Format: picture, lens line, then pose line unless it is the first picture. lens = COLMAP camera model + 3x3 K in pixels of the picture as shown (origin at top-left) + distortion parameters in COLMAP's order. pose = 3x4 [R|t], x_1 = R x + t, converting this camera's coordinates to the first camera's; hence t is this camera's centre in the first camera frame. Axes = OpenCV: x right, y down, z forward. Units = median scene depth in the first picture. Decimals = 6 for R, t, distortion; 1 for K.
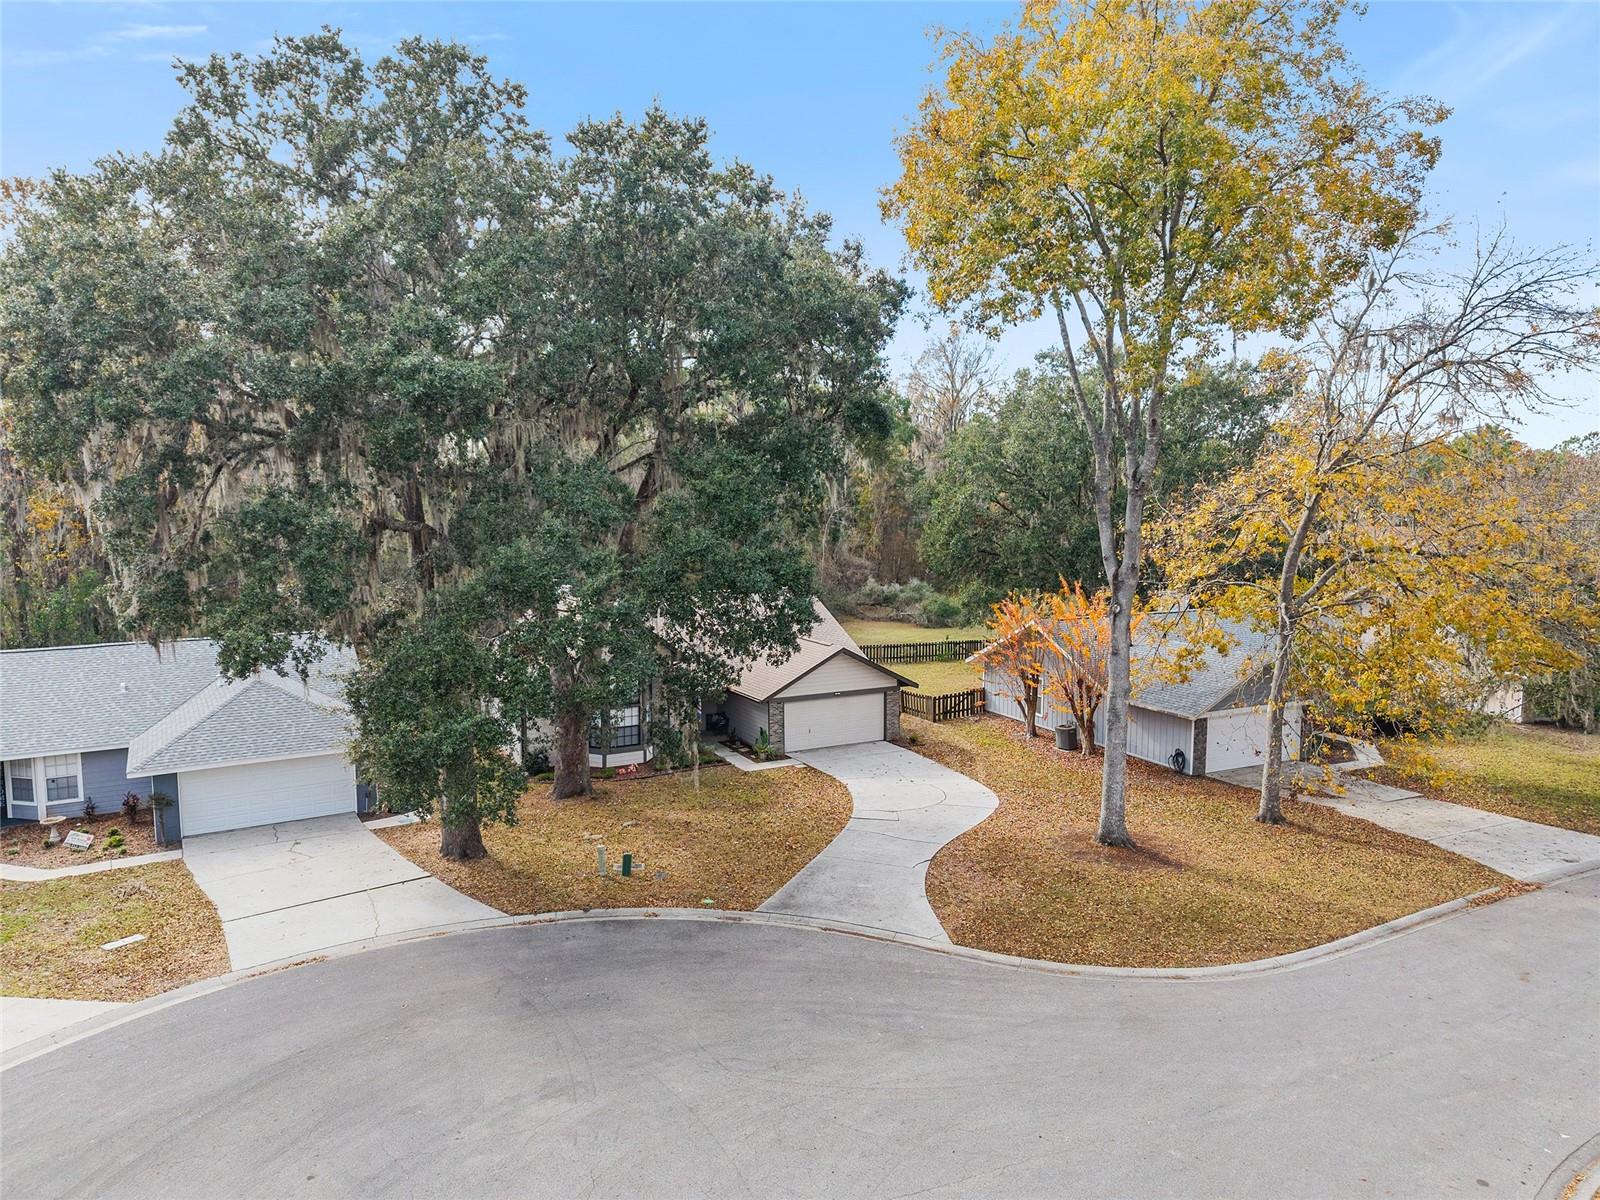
lens RADIAL K [[1067.5, 0, 796.3], [0, 1067.5, 606.4], [0, 0, 1]] dist [0.038774, -0.047136]
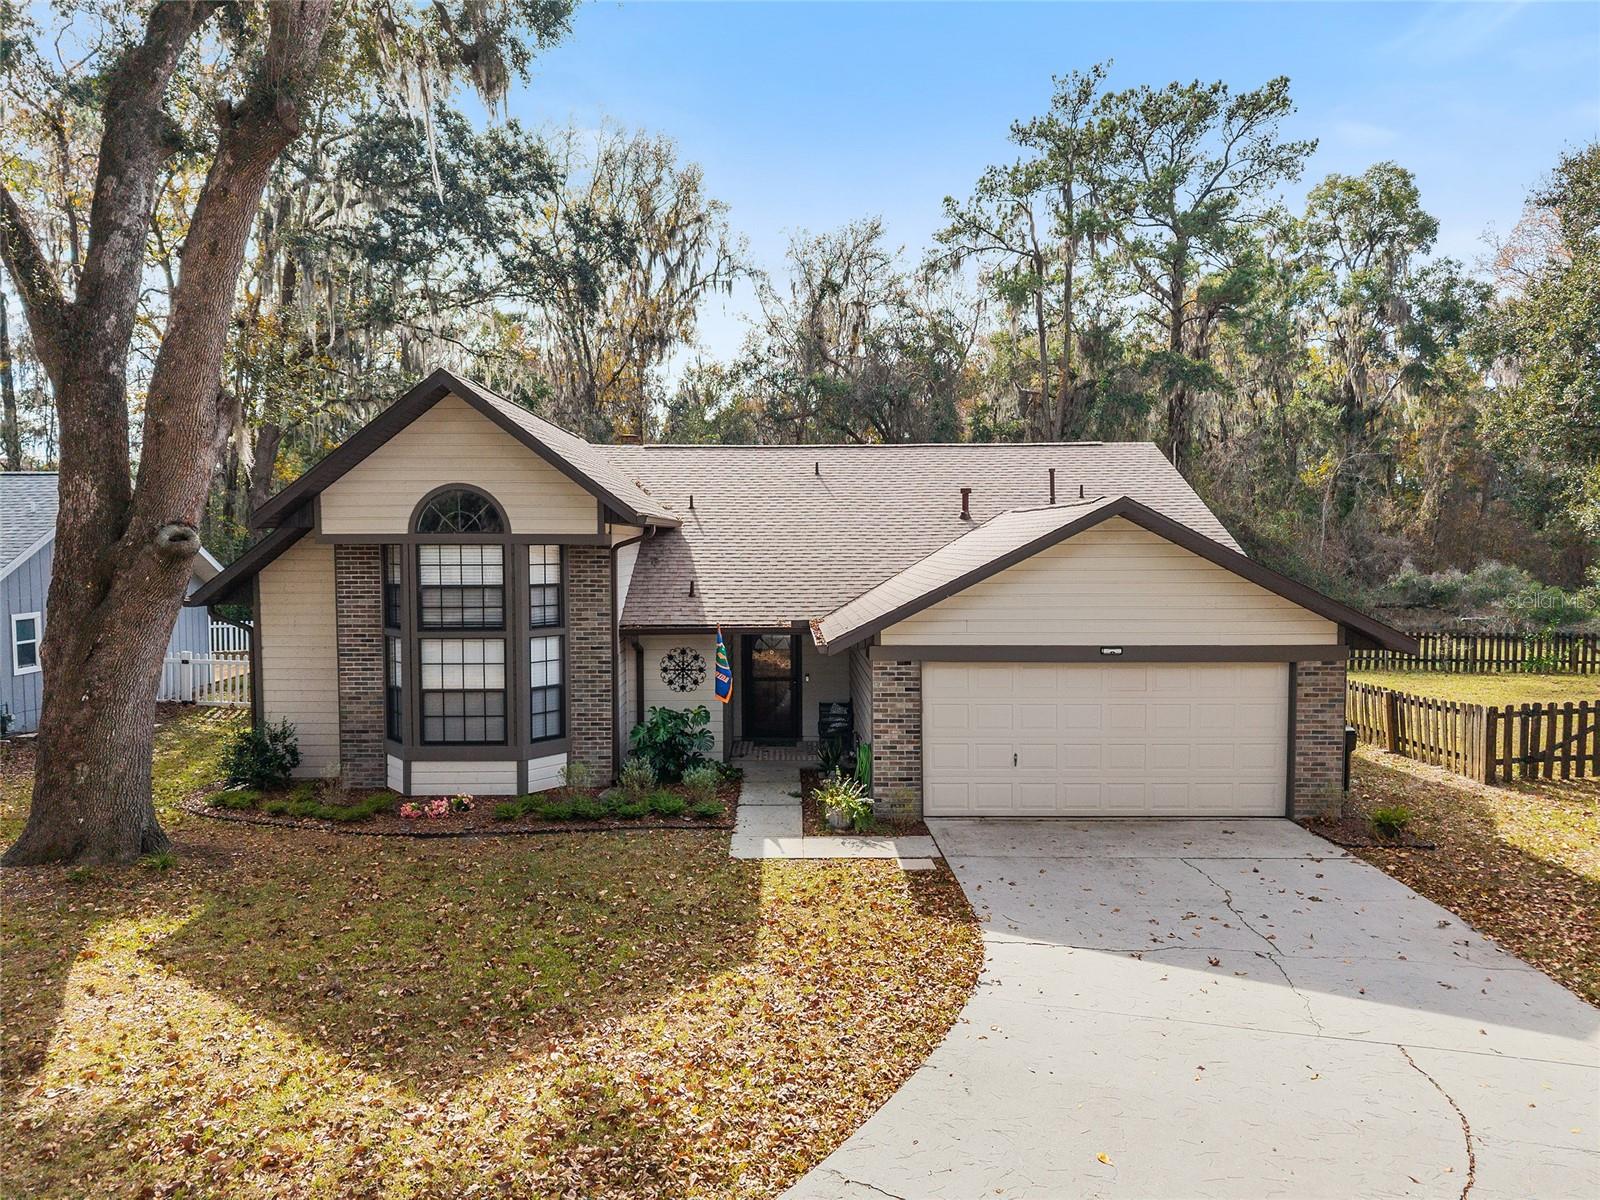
lens RADIAL K [[1067.5, 0, 790.1], [0, 1067.5, 594.1], [0, 0, 1]] dist [0.038774, -0.047136]
pose [[0.883784, 0.019345, -0.467494, 0.110067], [-0.048212, 0.997592, -0.049862, 0.091790], [0.465404, 0.066606, 0.882589, 0.719205]]
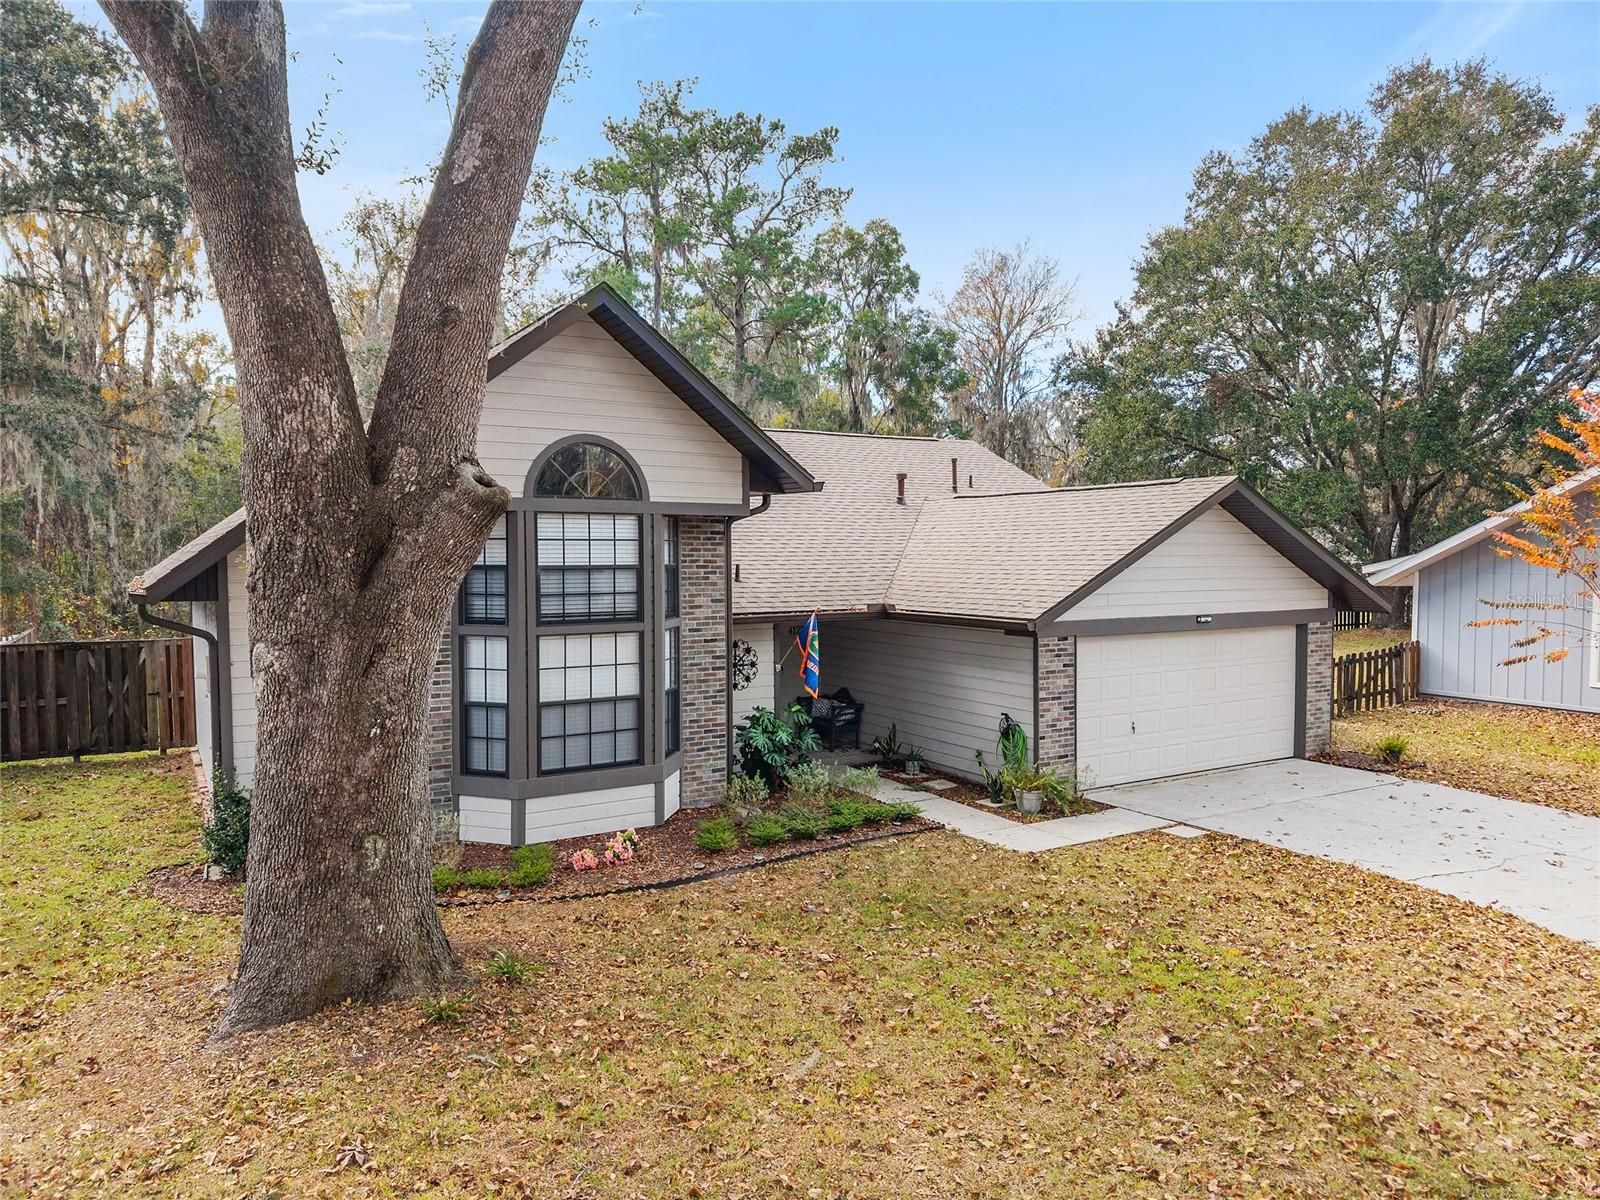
lens RADIAL K [[1067.5, 0, 785.4], [0, 1067.5, 597.4], [0, 0, 1]] dist [0.038774, -0.047136]
pose [[0.999065, -0.006166, 0.042798, -0.119632], [0.009031, 0.997707, -0.067074, 0.103954], [-0.042286, 0.067398, 0.996830, 0.704158]]
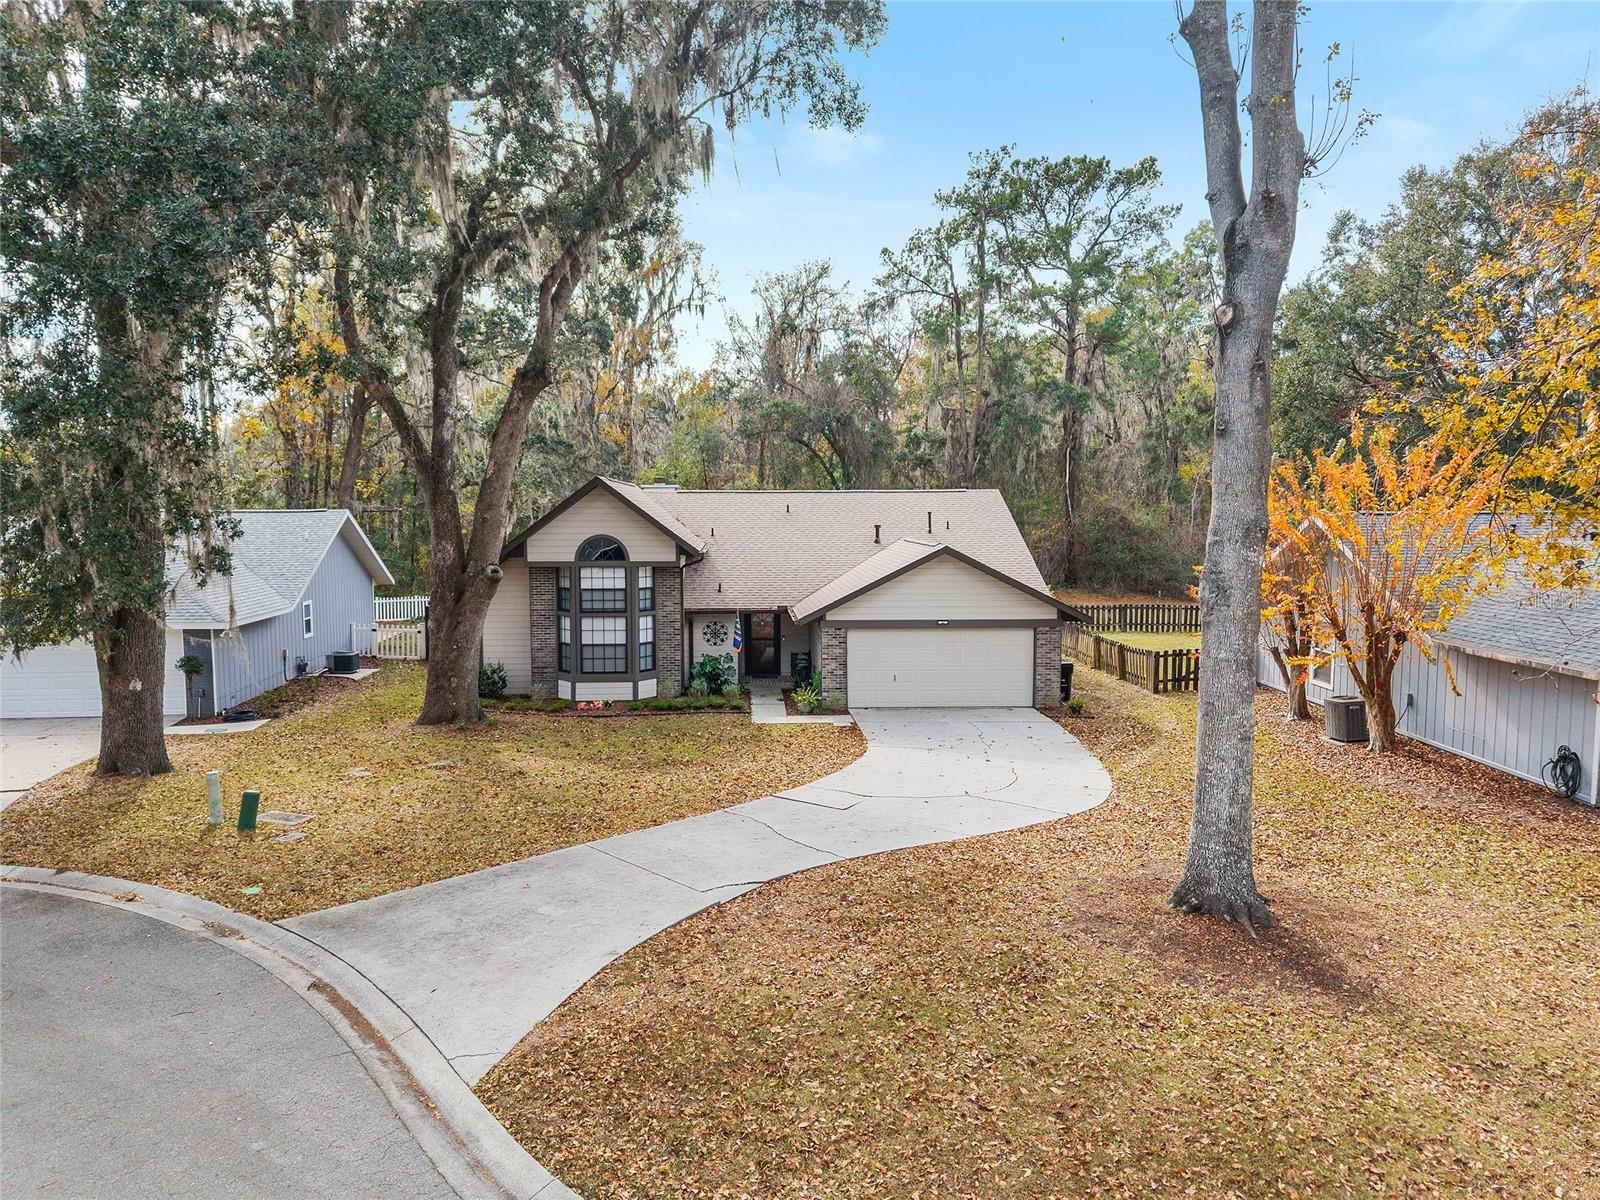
lens RADIAL K [[1067.5, 0, 792.4], [0, 1067.5, 602.3], [0, 0, 1]] dist [0.038774, -0.047136]
pose [[0.904945, 0.034687, -0.424112, 0.239585], [-0.044384, 0.998930, -0.013002, 0.088098], [0.423207, 0.030590, 0.905517, 0.422717]]
